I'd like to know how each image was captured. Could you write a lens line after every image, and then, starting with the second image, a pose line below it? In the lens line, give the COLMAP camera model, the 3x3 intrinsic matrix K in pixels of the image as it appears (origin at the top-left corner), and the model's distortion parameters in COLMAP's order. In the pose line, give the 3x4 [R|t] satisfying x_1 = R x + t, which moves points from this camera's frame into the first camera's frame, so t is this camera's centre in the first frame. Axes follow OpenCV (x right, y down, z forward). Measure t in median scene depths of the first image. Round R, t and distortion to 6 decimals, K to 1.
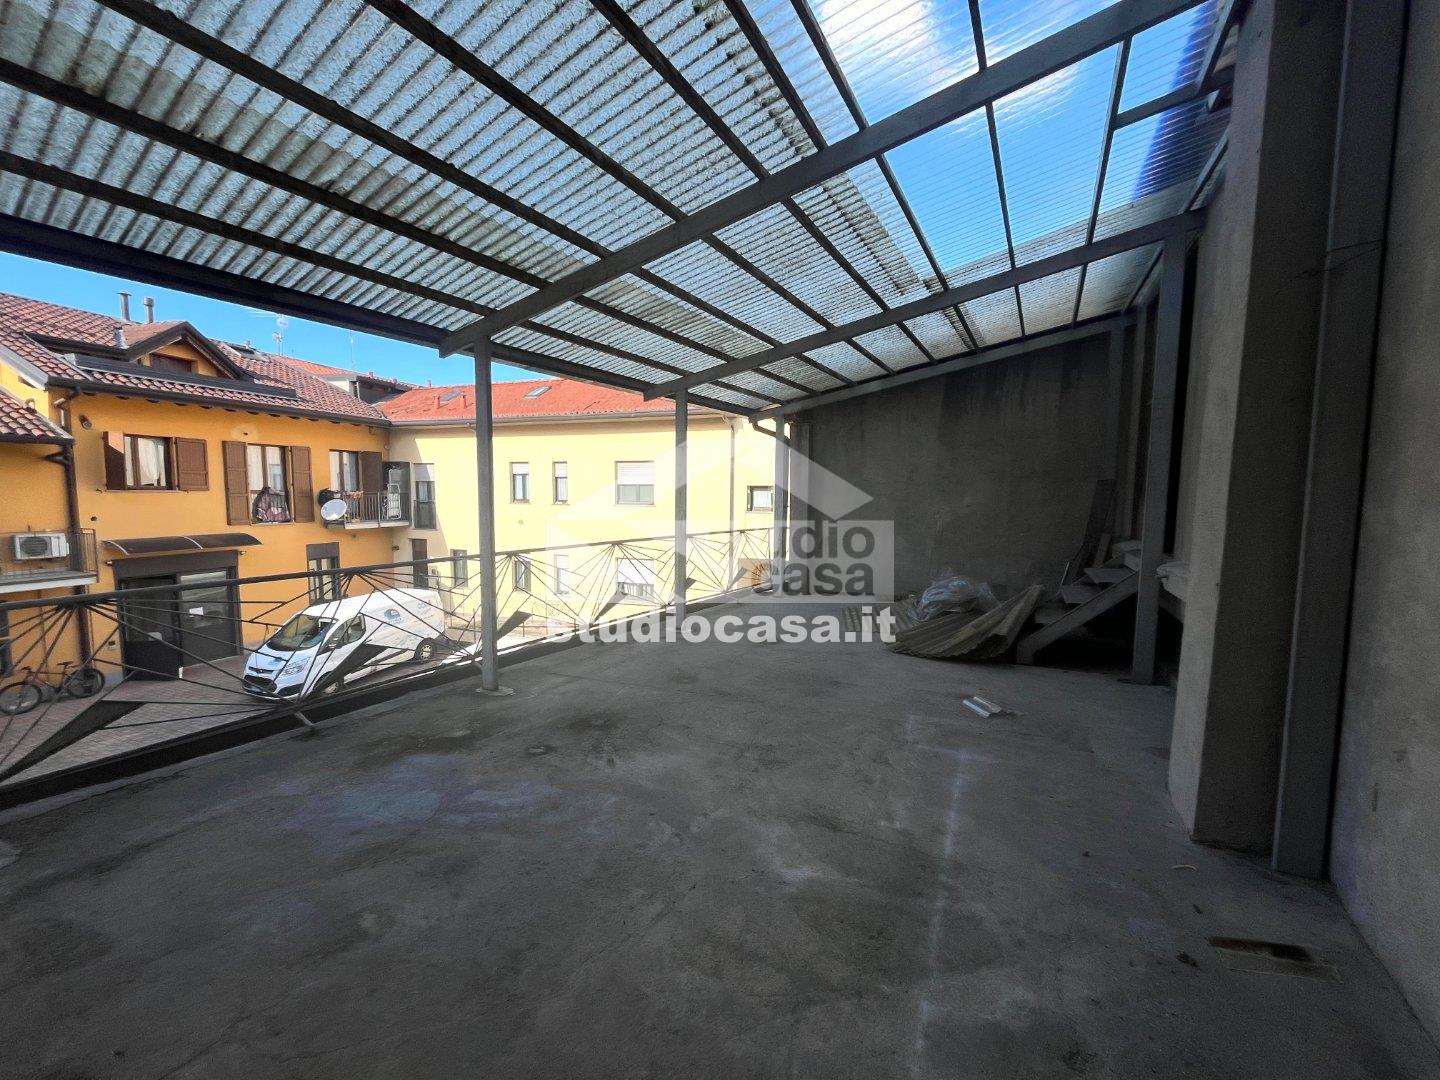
lens RADIAL K [[582.4, 0, 720.0], [0, 582.4, 540.0], [0, 0, 1]] dist [-0.000360, -0.000159]
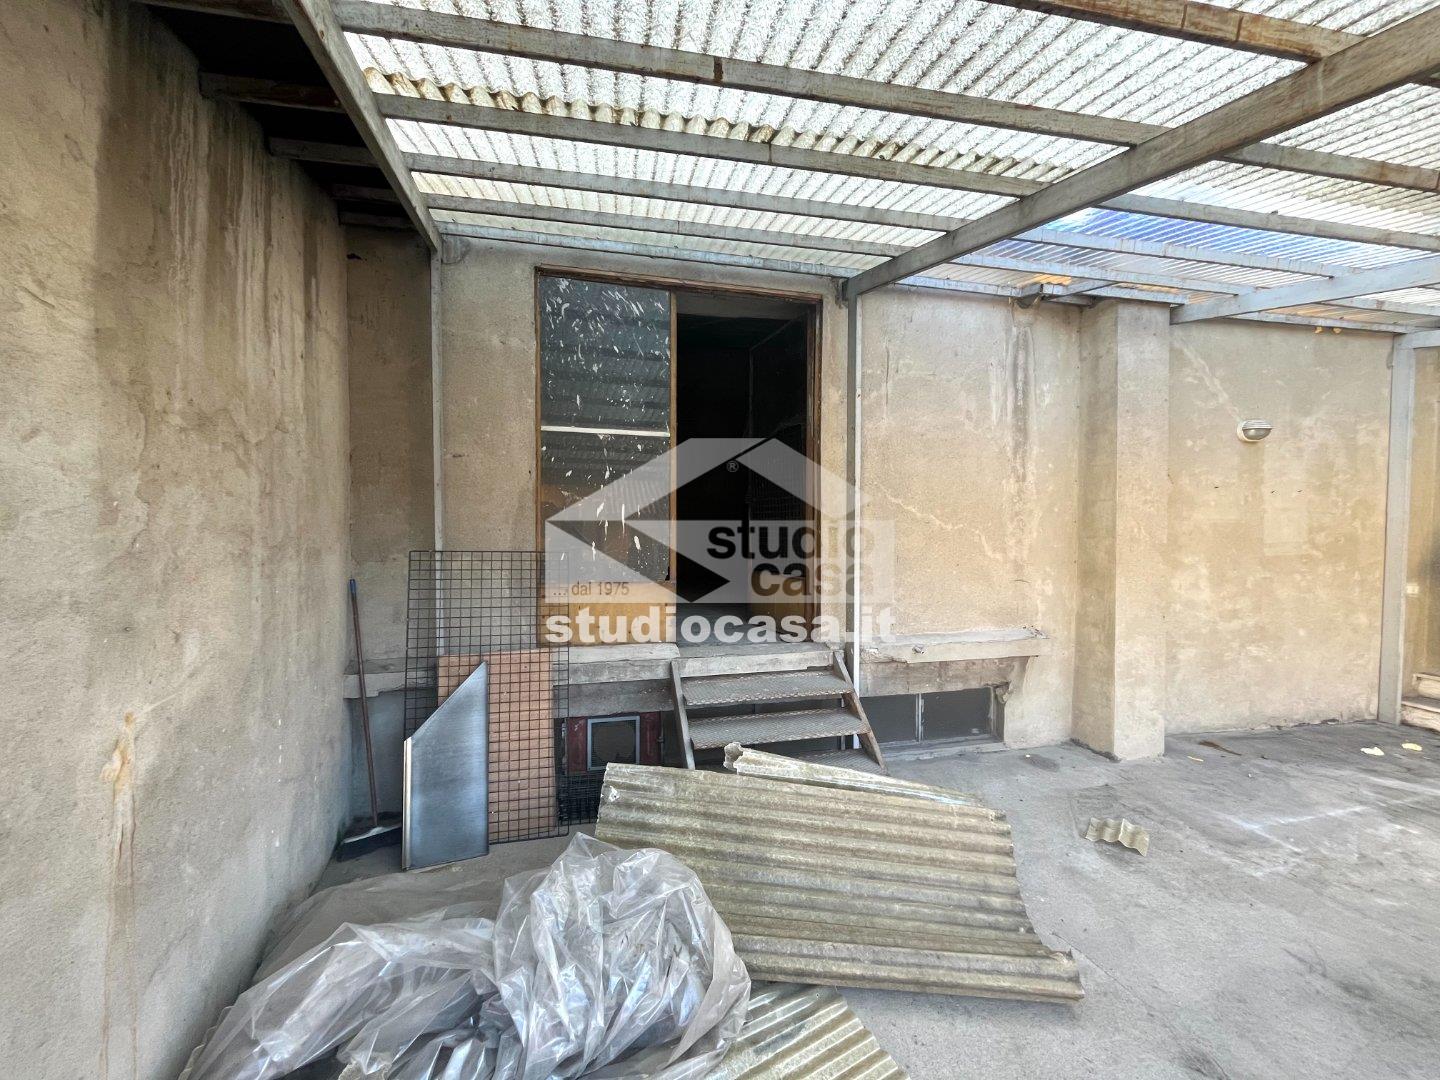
lens RADIAL K [[582.4, 0, 720.0], [0, 582.4, 540.0], [0, 0, 1]] dist [-0.000360, -0.000159]
pose [[-0.656940, -0.030669, 0.753319, 0.272505], [0.050524, 0.995136, 0.084573, -0.294943], [-0.752248, 0.093620, -0.652195, 2.395249]]
